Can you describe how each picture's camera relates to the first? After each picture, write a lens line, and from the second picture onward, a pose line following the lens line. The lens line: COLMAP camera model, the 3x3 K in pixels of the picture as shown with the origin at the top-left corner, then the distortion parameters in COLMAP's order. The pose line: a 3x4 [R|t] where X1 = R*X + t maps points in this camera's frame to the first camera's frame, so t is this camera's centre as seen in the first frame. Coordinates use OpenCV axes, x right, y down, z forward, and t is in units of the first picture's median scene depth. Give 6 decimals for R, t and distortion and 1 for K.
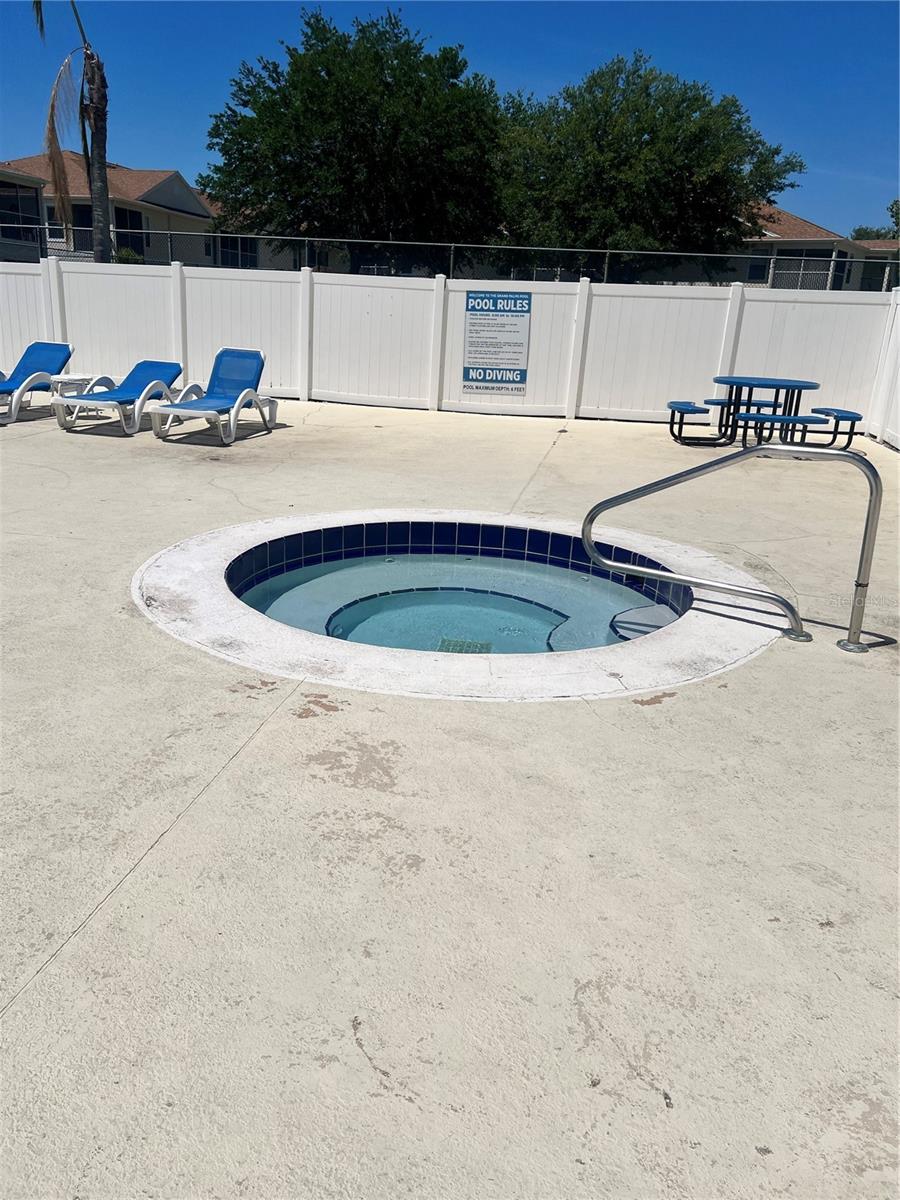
lens RADIAL K [[886.5, 0, 447.1], [0, 886.5, 592.8], [0, 0, 1]] dist [0.050114, -0.072809]
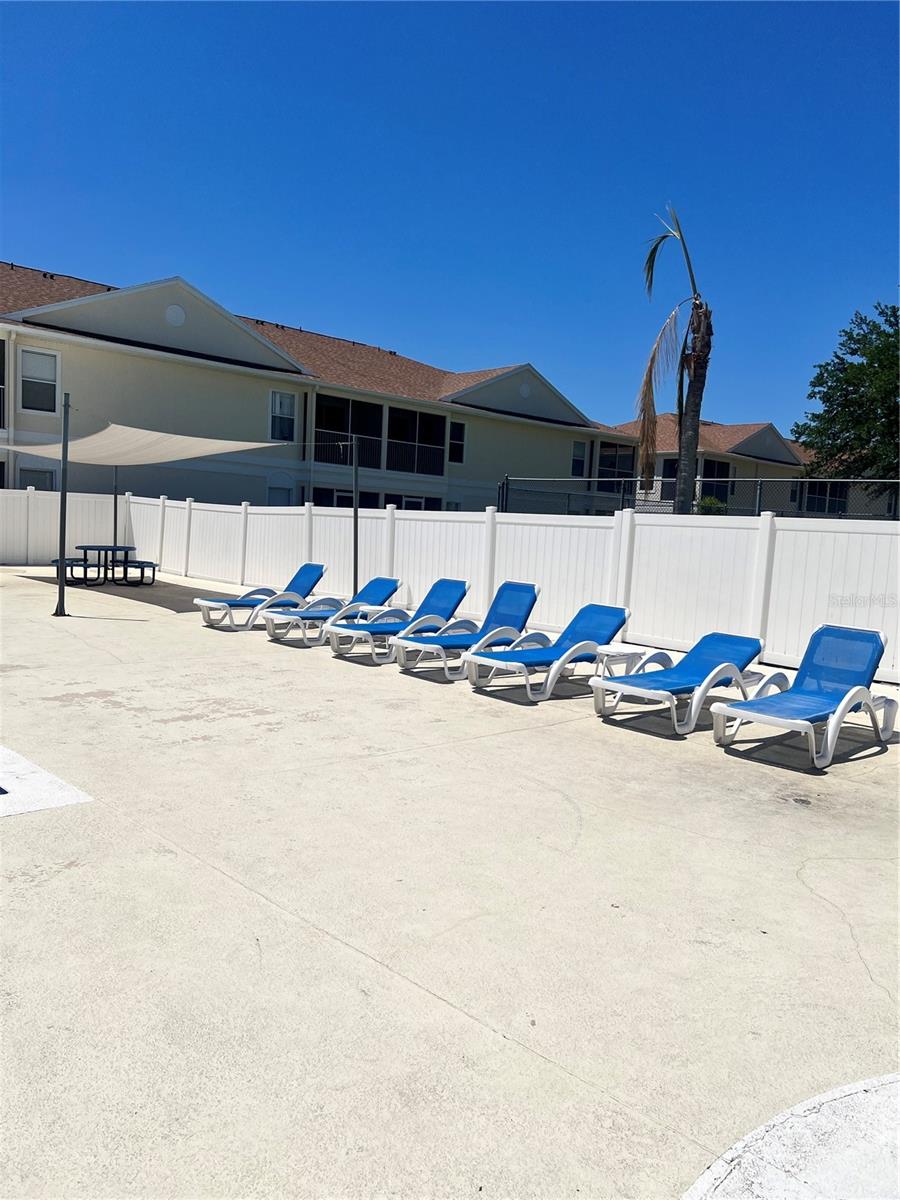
lens RADIAL K [[886.5, 0, 447.1], [0, 886.5, 592.8], [0, 0, 1]] dist [0.050114, -0.072809]
pose [[0.820103, 0.042022, -0.570671, -0.066943], [-0.187183, 0.962133, -0.198150, -0.073346], [0.540734, 0.269323, 0.796914, 0.186243]]
